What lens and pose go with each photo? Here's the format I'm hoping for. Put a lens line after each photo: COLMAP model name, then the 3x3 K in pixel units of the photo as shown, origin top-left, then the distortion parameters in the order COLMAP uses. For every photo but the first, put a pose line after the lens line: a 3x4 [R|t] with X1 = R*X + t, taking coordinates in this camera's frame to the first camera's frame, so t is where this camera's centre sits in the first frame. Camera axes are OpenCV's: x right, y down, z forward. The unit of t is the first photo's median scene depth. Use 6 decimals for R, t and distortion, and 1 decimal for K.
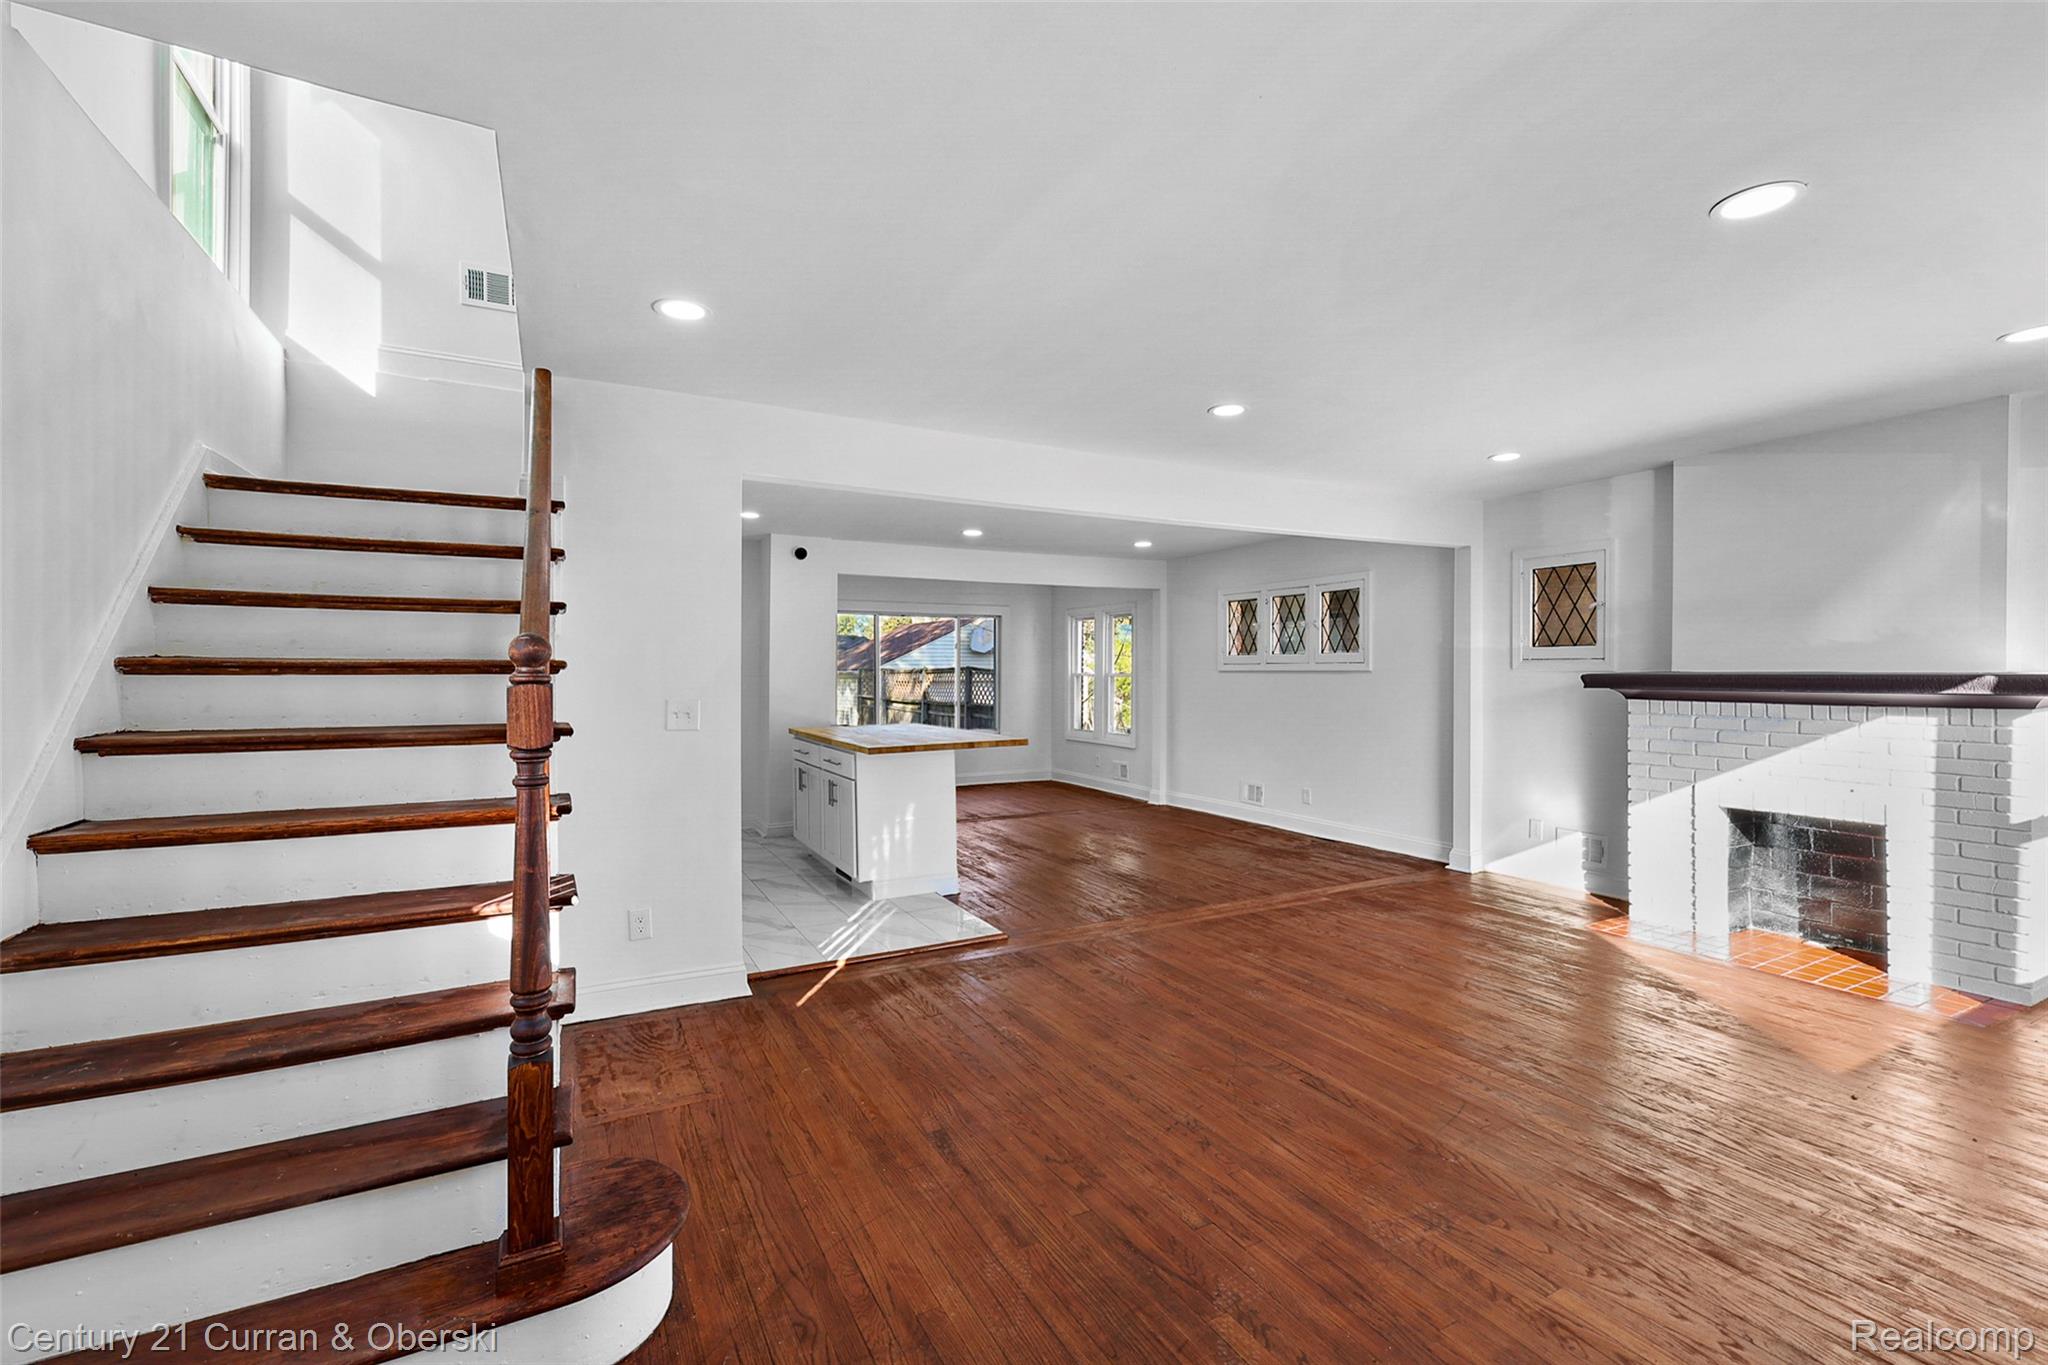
lens RADIAL K [[885.8, 0, 1026.5], [0, 885.8, 674.5], [0, 0, 1]] dist [-0.000165, -0.000025]
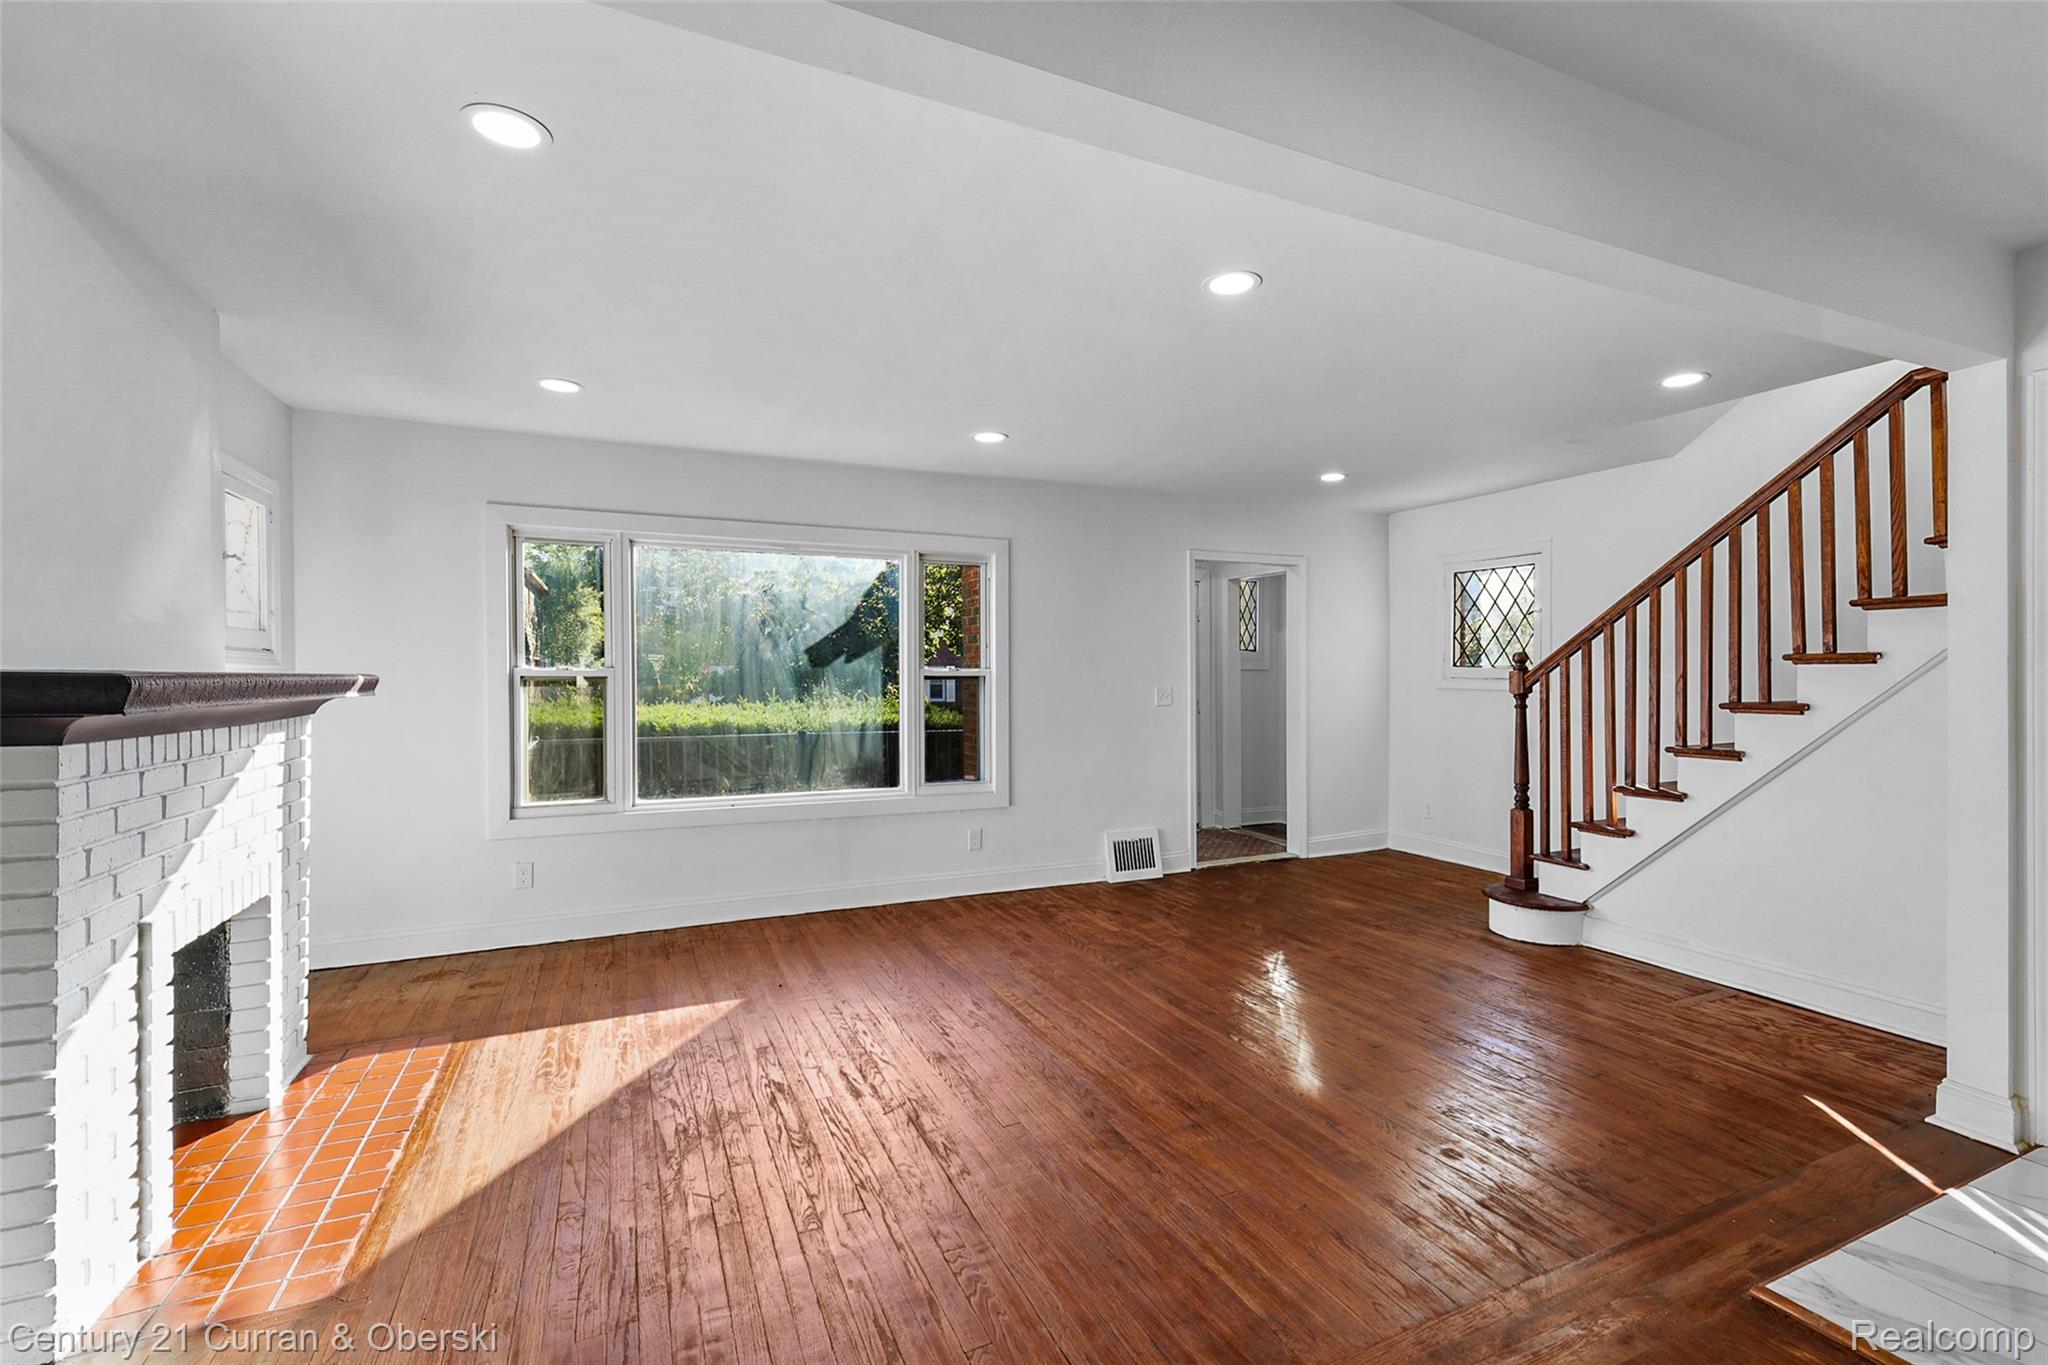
lens RADIAL K [[885.8, 0, 1020.7], [0, 885.8, 672.9], [0, 0, 1]] dist [-0.000165, -0.000025]
pose [[-0.997711, 0.006875, 0.067273, 0.388908], [0.007025, 0.999973, 0.001989, 0.000779], [-0.067257, 0.002457, -0.997733, 1.908614]]
